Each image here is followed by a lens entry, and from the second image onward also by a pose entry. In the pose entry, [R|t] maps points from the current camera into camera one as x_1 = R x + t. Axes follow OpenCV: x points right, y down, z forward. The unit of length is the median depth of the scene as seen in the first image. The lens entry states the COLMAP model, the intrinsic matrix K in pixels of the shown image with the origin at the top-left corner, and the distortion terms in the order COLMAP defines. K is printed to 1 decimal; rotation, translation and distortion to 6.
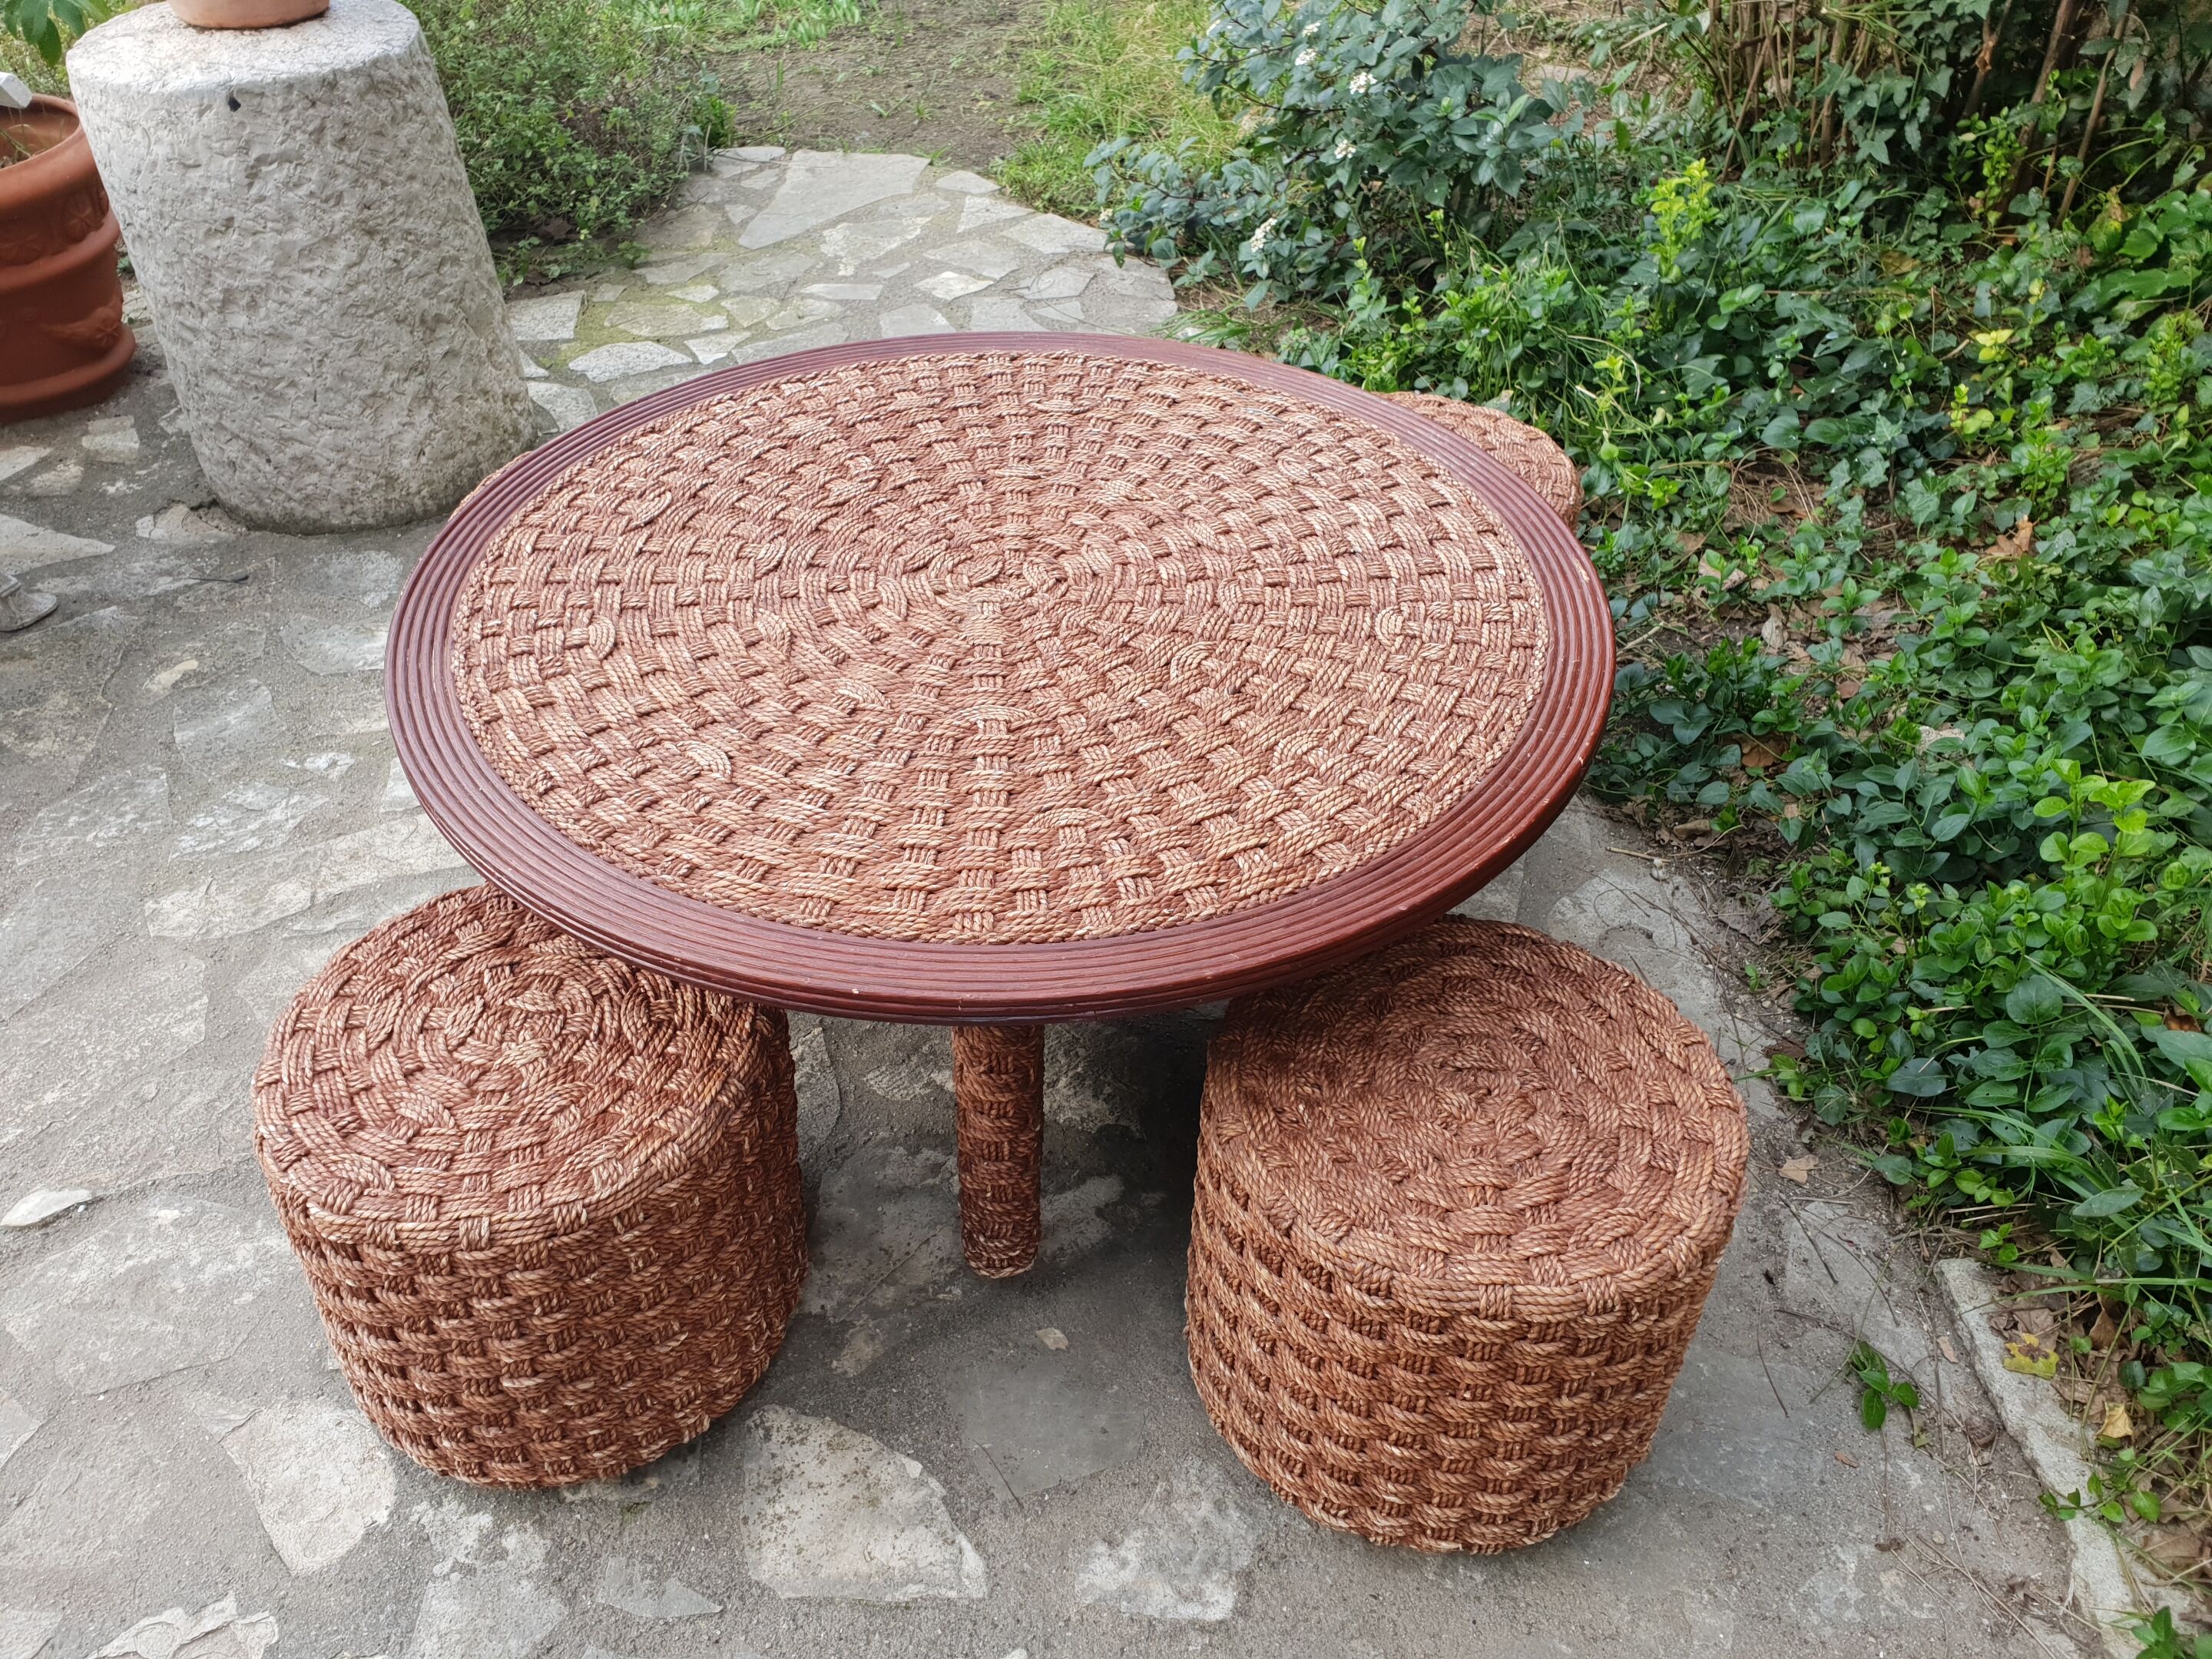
lens RADIAL K [[1759.2, 0, 1081.4], [0, 1759.2, 810.8], [0, 0, 1]] dist [0.009409, 0.032736]
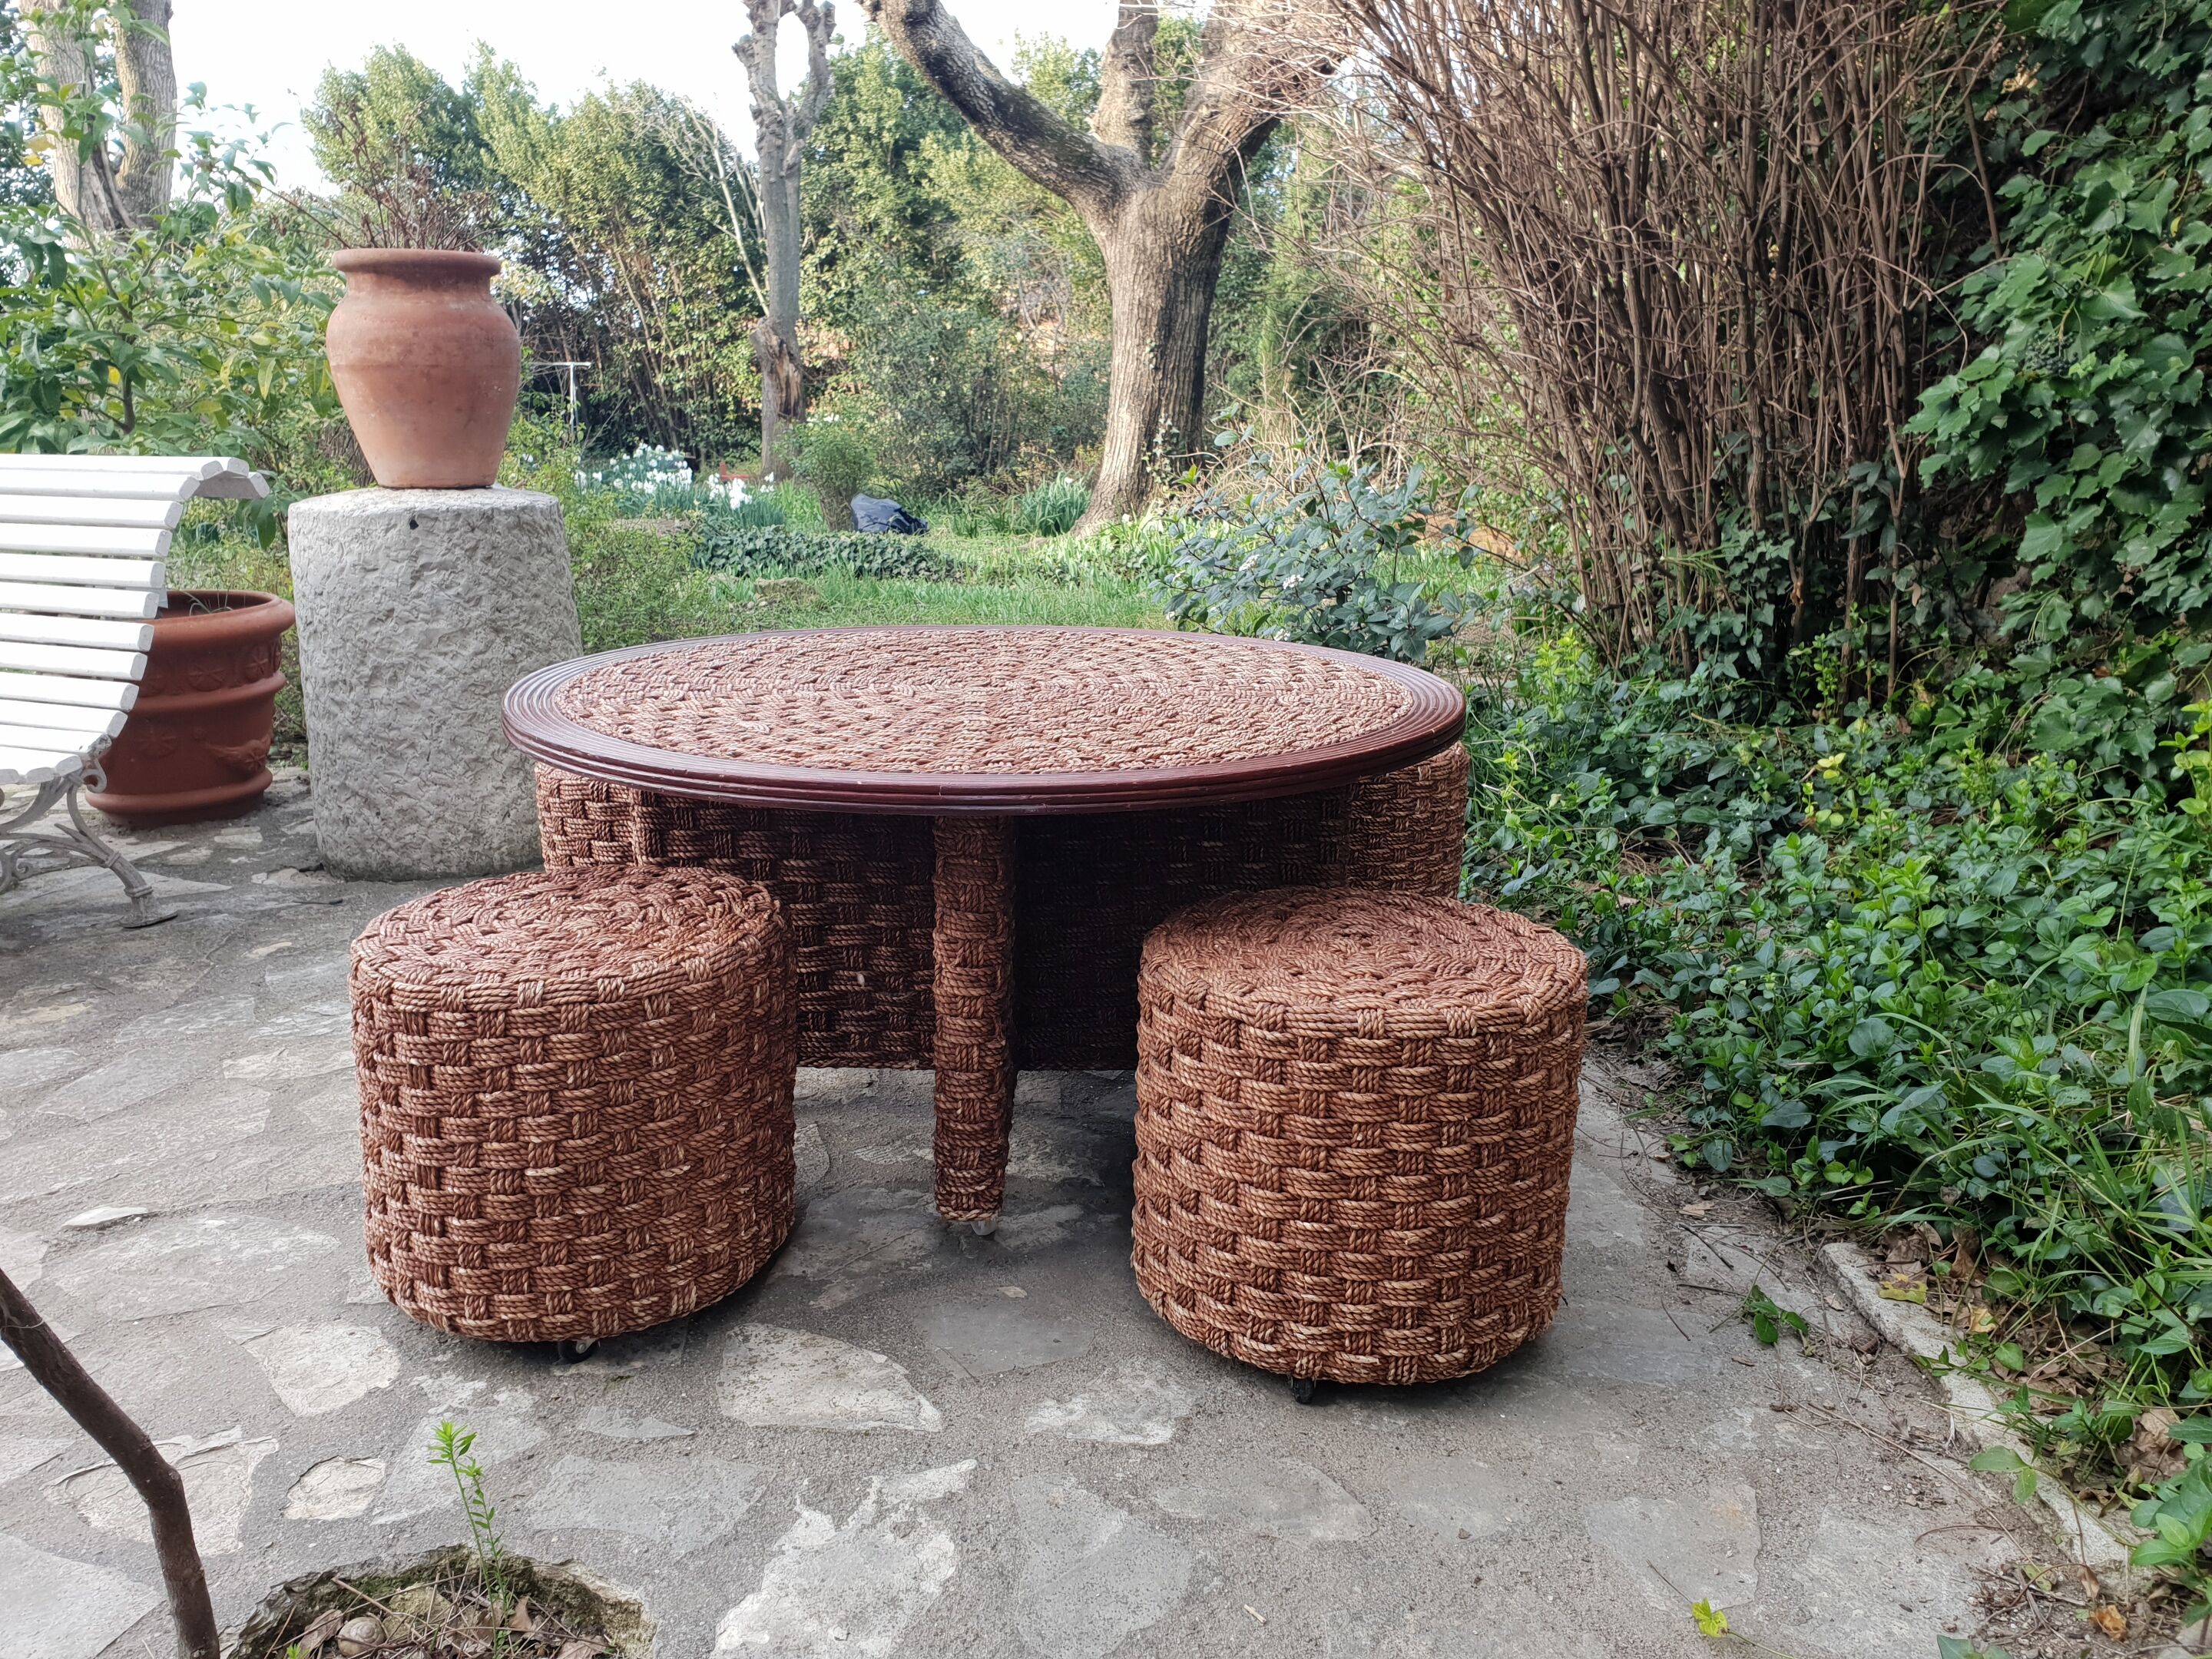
lens RADIAL K [[1759.2, 0, 1081.4], [0, 1759.2, 810.8], [0, 0, 1]] dist [0.009409, 0.032736]
pose [[0.999953, 0.007093, -0.006677, 0.029864], [-0.009265, 0.904193, -0.427023, 0.471034], [0.003008, 0.427064, 0.904216, -0.106173]]
